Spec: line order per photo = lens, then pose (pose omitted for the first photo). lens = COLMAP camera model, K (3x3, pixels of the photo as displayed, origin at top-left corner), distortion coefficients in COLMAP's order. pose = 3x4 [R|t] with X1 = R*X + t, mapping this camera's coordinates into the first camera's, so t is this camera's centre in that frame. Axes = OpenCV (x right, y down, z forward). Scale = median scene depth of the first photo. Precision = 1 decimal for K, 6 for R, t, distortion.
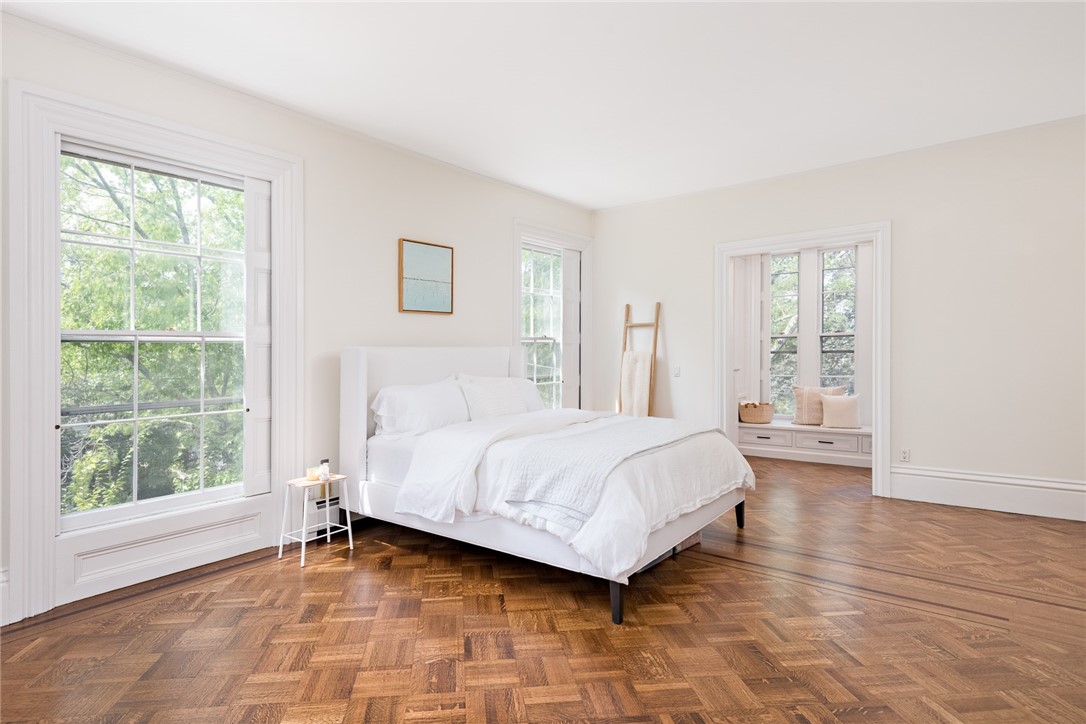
lens RADIAL K [[579.2, 0, 543.2], [0, 579.2, 359.9], [0, 0, 1]] dist [0.018119, -0.002290]
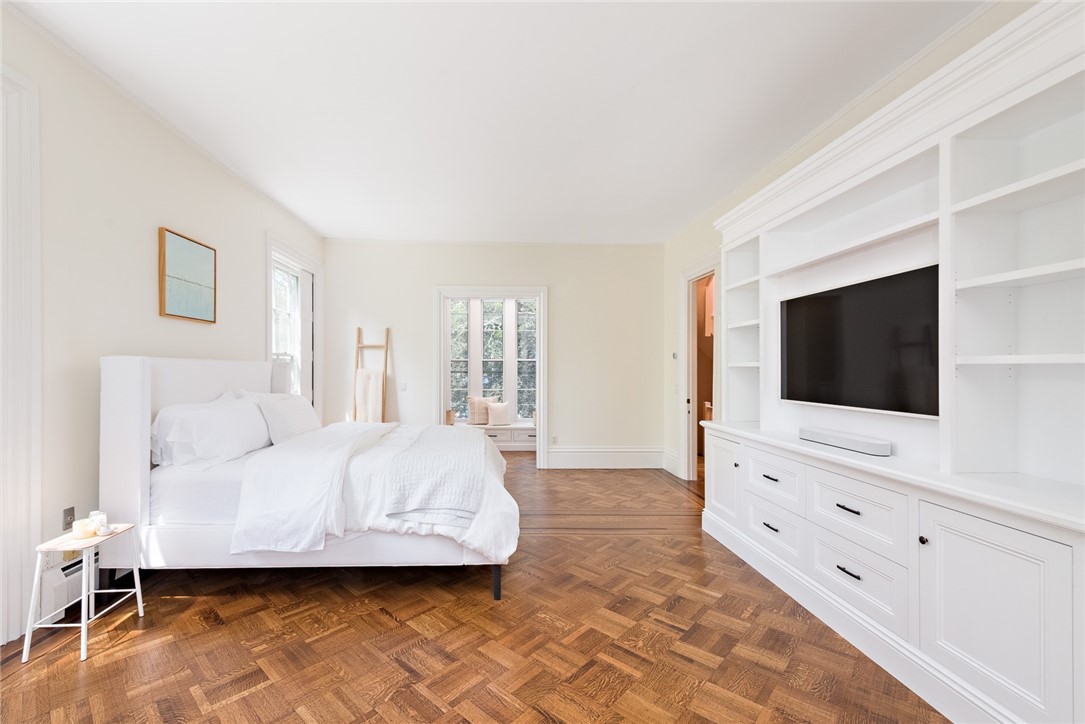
lens RADIAL K [[455.1, 0, 528.0], [0, 455.1, 379.5], [0, 0, 1]] dist [0.012783, -0.001572]
pose [[0.765062, 0.006404, 0.643925, -0.334186], [-0.009118, 0.999958, 0.000889, 0.003627], [-0.643892, -0.006551, 0.765088, 0.198978]]
